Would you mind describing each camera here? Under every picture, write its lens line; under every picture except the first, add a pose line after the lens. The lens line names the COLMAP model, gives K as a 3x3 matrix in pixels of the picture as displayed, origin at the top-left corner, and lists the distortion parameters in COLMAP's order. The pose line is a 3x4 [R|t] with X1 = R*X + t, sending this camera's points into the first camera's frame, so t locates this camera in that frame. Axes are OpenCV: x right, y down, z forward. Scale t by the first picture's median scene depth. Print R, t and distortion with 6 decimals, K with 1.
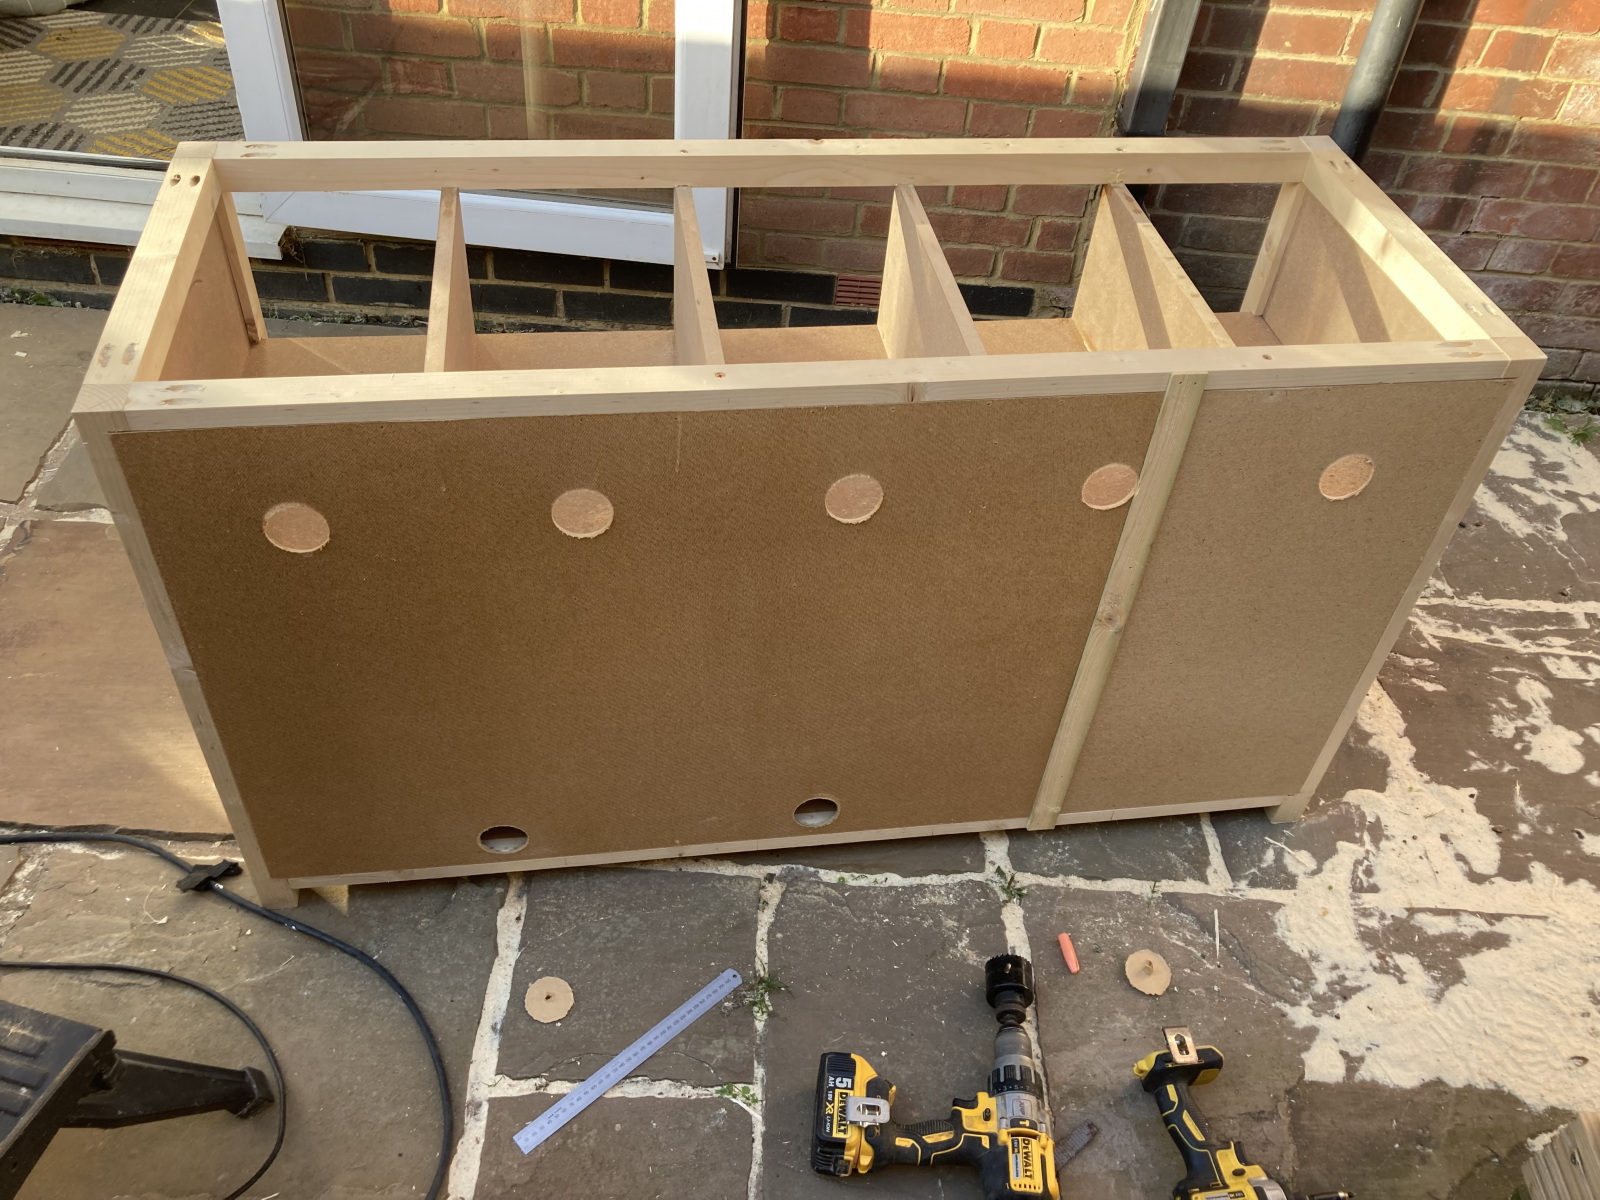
lens RADIAL K [[1317.2, 0, 785.9], [0, 1317.2, 595.0], [0, 0, 1]] dist [0.005166, -0.005684]
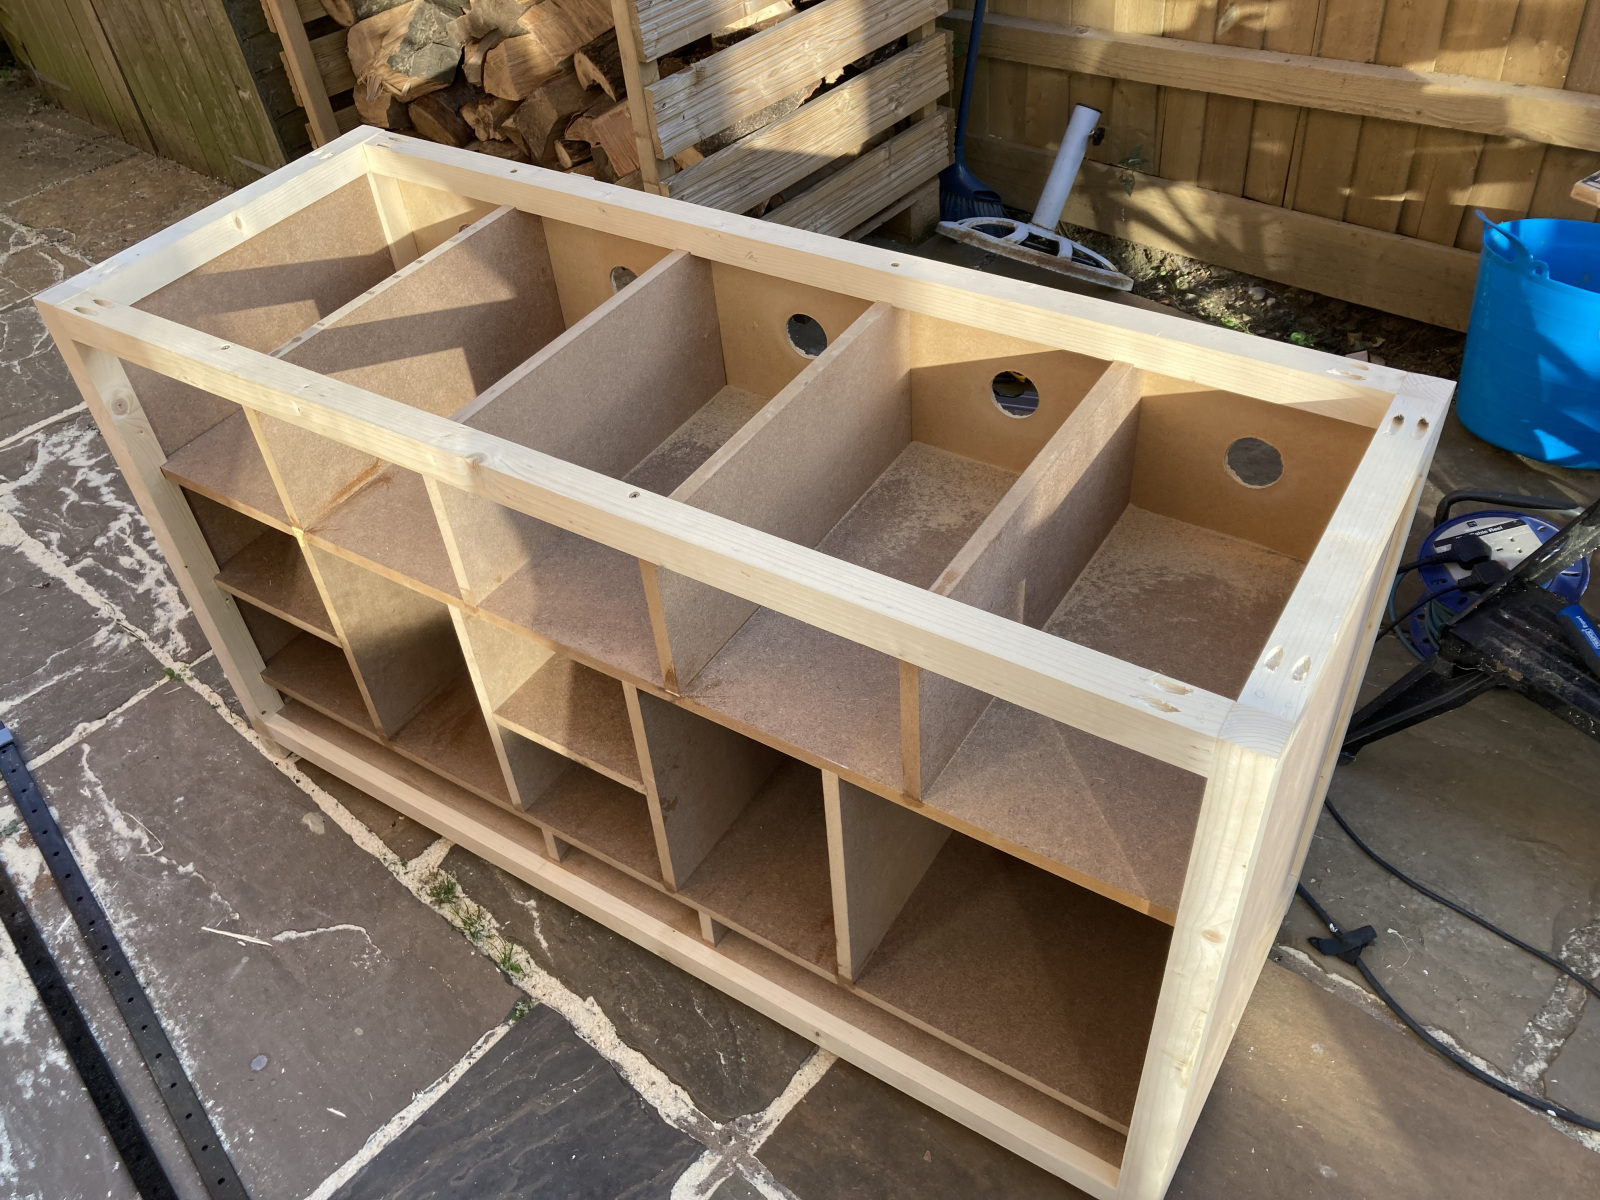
lens RADIAL K [[1316.6, 0, 790.5], [0, 1316.6, 601.0], [0, 0, 1]] dist [0.001959, 0.001202]
pose [[-0.757485, -0.445938, 0.476819, -0.372694], [0.465247, 0.143650, 0.873447, -0.665146], [-0.457998, 0.883462, 0.098658, 0.673001]]
